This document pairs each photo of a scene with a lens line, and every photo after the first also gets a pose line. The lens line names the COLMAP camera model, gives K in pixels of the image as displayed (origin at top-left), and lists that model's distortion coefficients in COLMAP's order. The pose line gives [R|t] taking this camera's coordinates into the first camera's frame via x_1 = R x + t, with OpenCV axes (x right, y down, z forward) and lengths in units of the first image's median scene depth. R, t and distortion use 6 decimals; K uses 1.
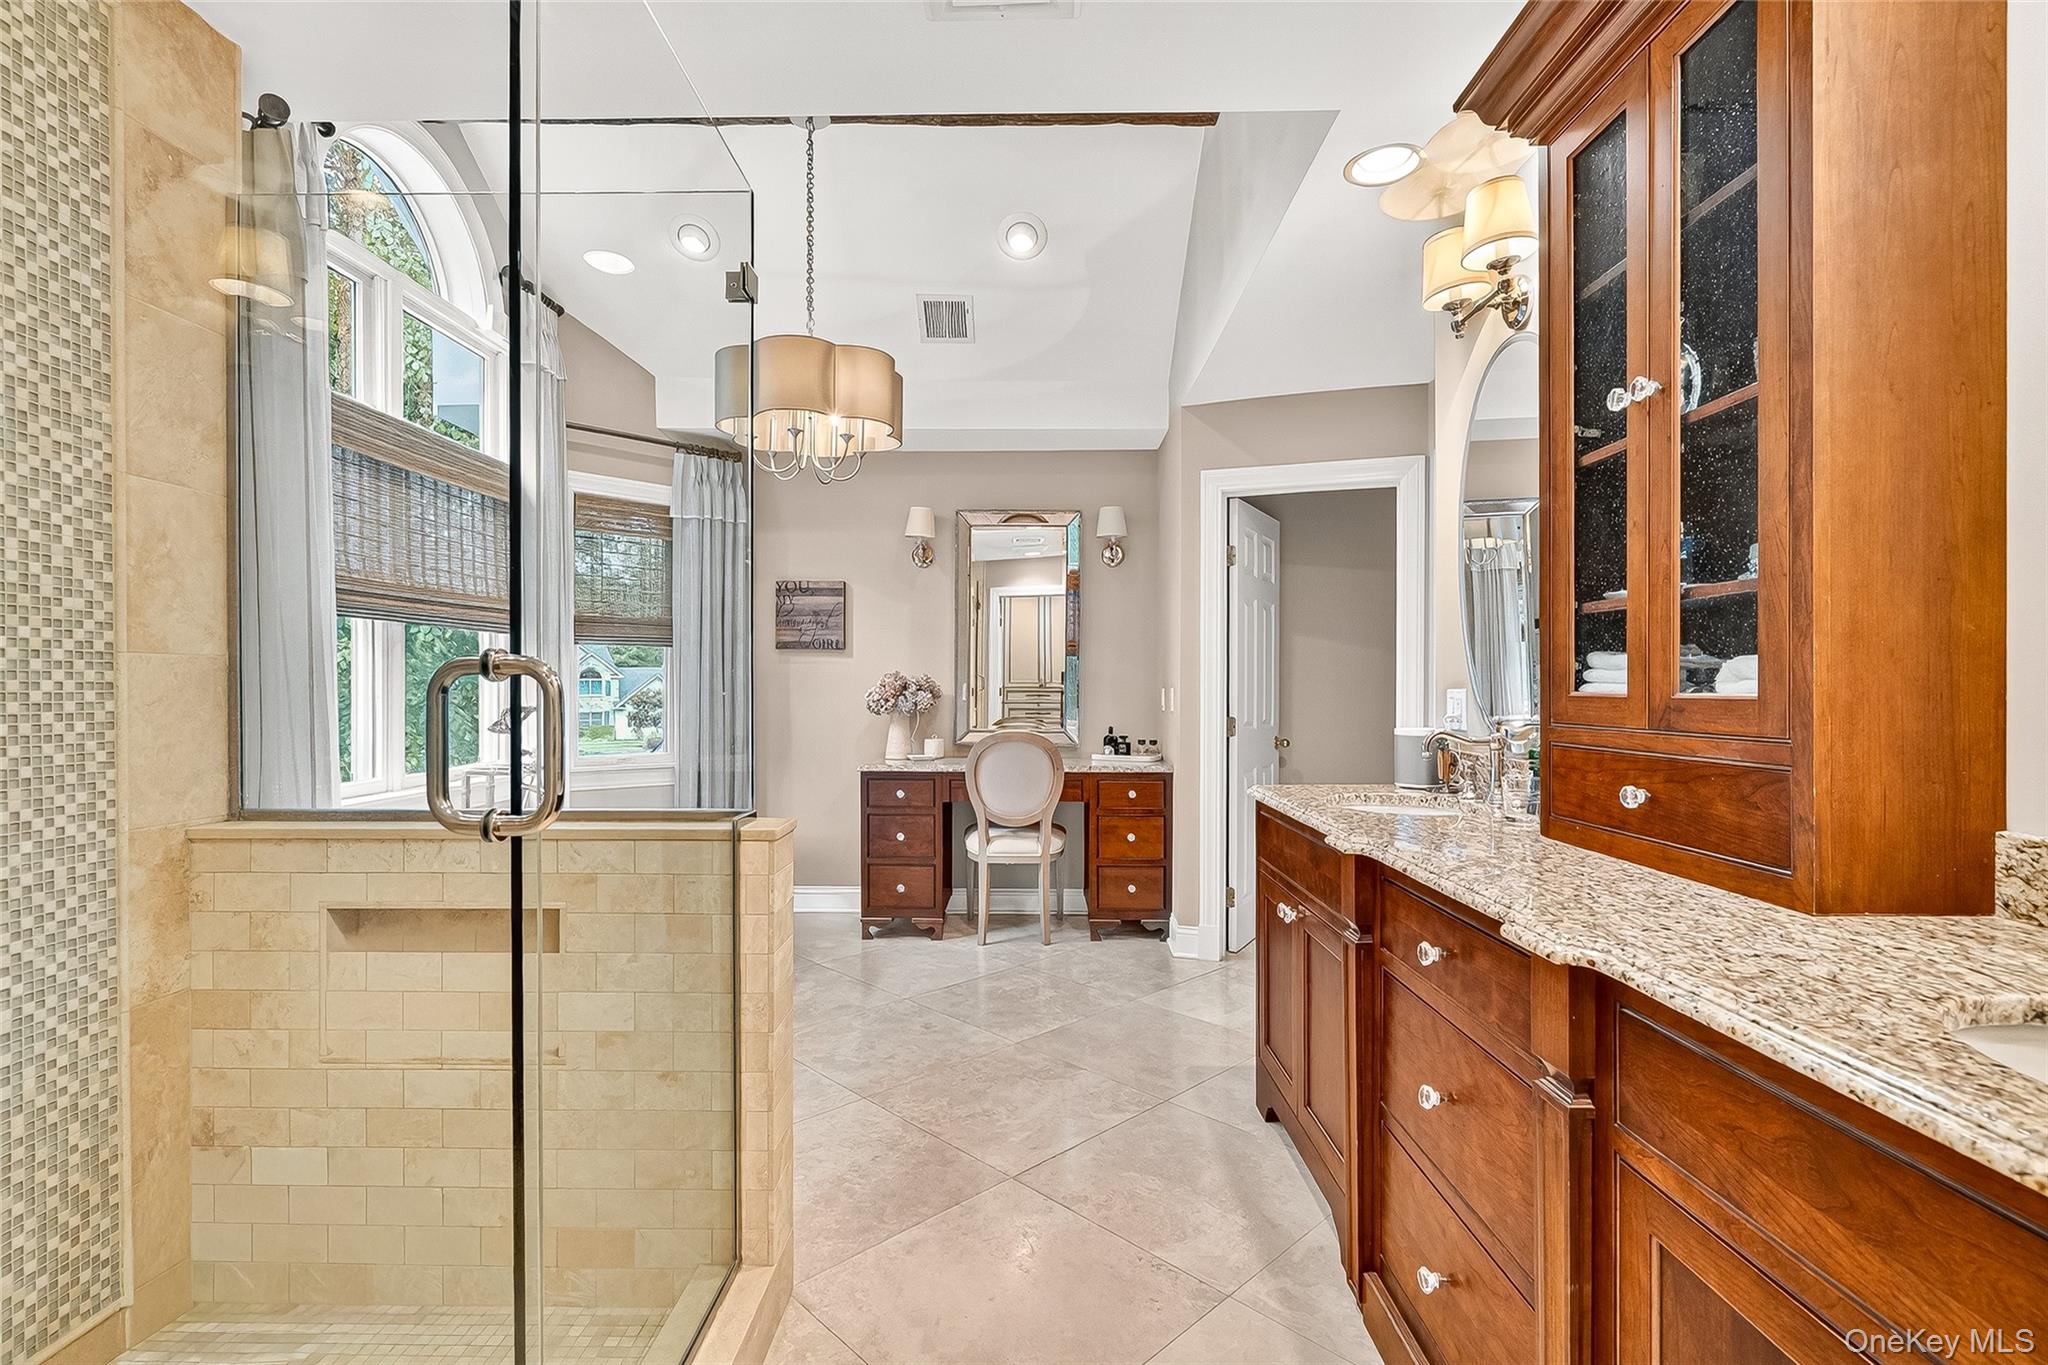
lens RADIAL K [[944.1, 0, 1023.5], [0, 944.1, 684.0], [0, 0, 1]] dist [0.002538, -0.000091]
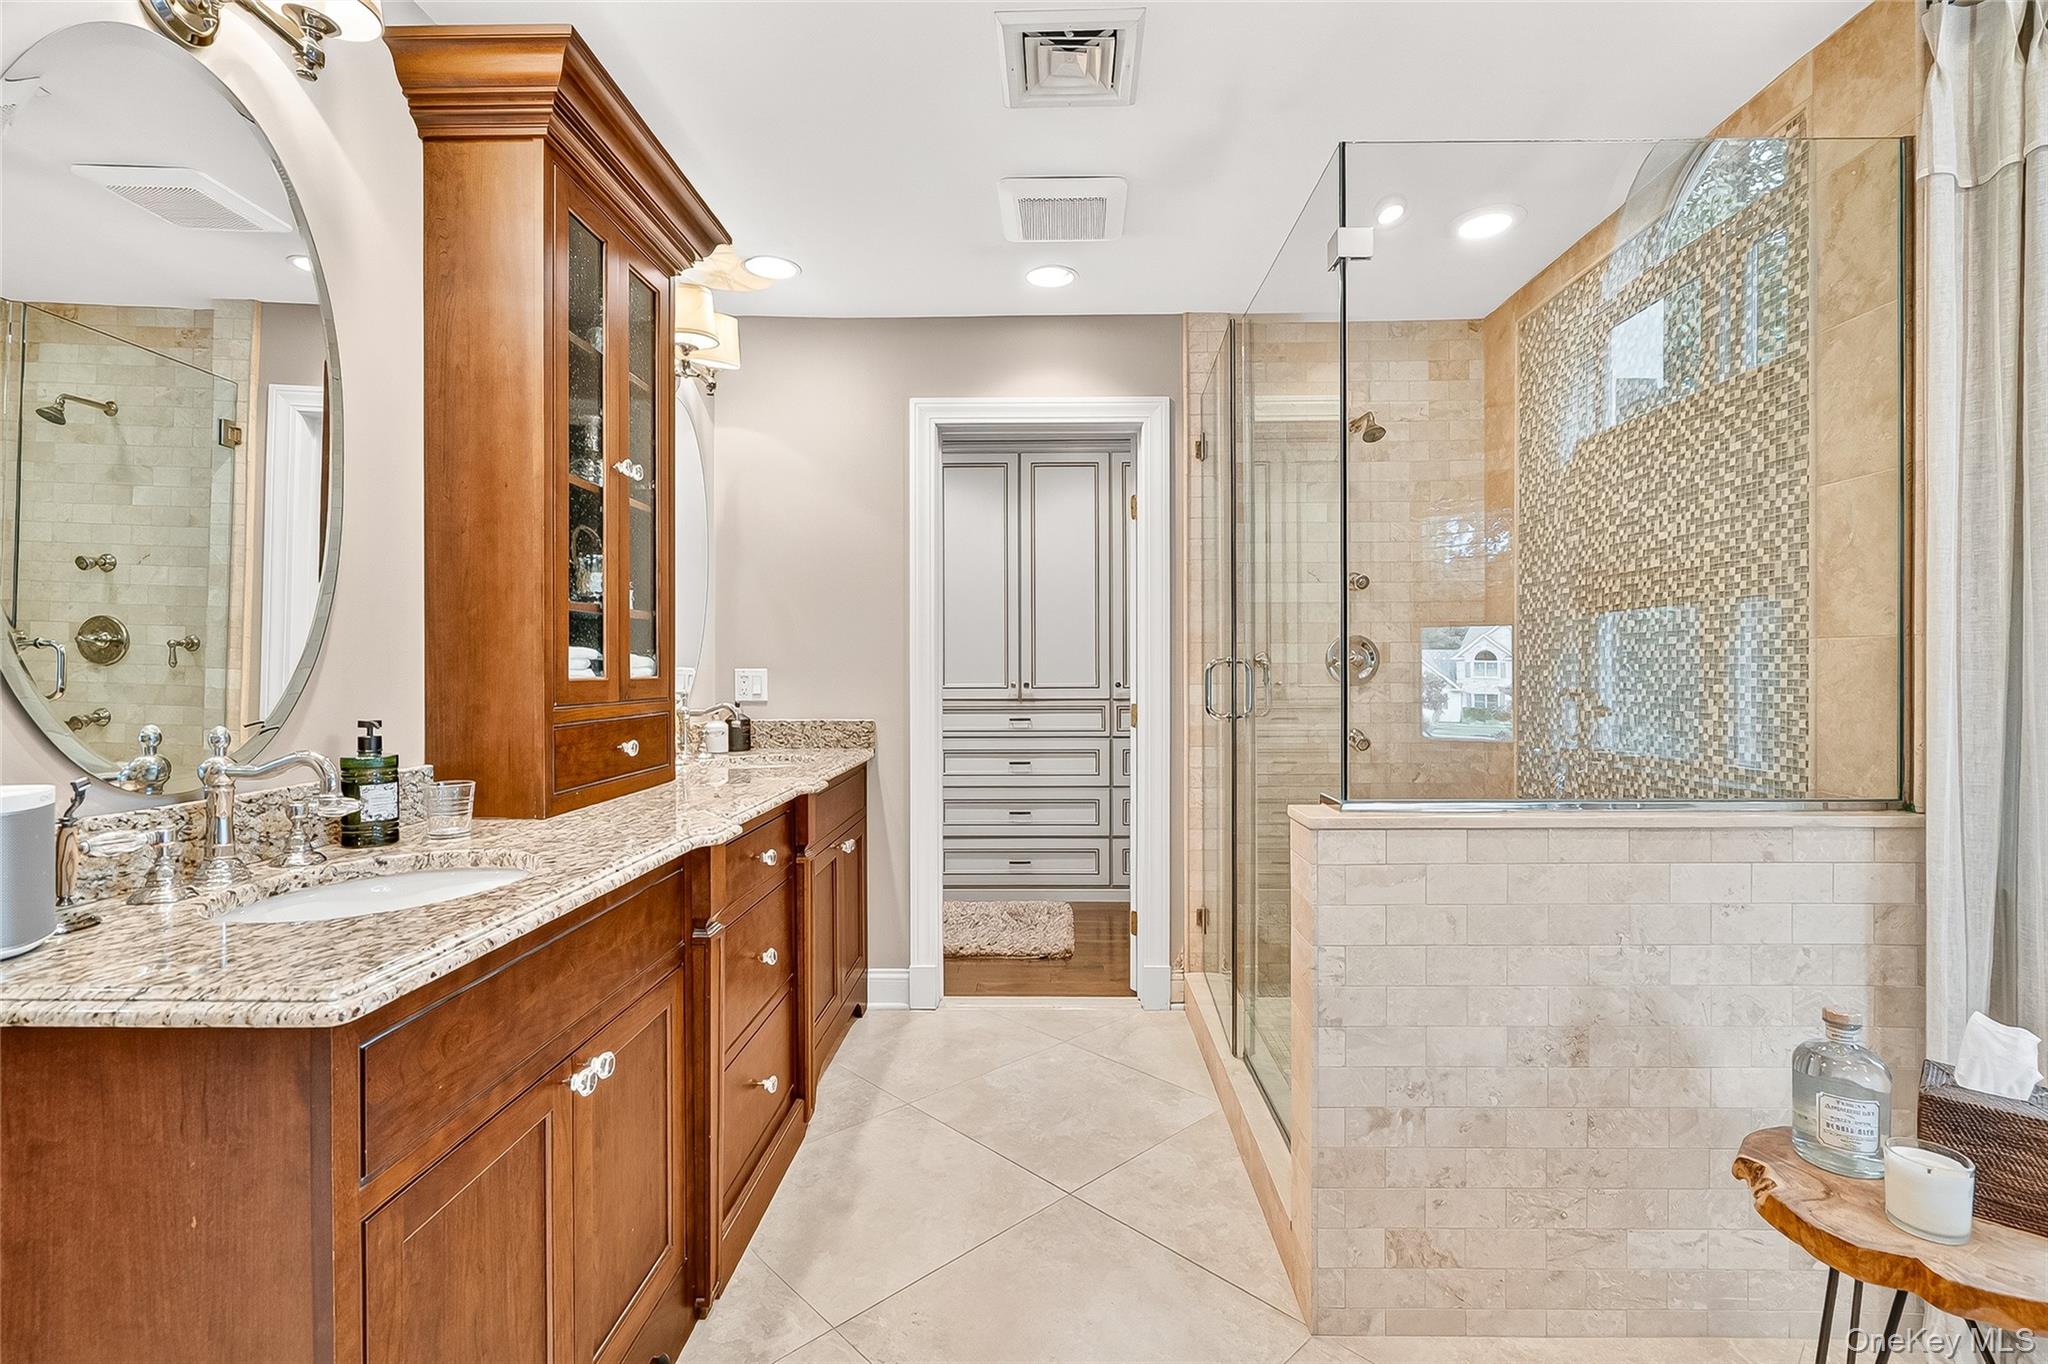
lens RADIAL K [[944.1, 0, 1027.6], [0, 944.1, 670.9], [0, 0, 1]] dist [0.002538, -0.000091]
pose [[-0.999926, -0.001287, 0.012060, 0.021427], [-0.001270, 0.999998, 0.001424, 0.006751], [-0.012062, 0.001409, -0.999926, 2.310230]]
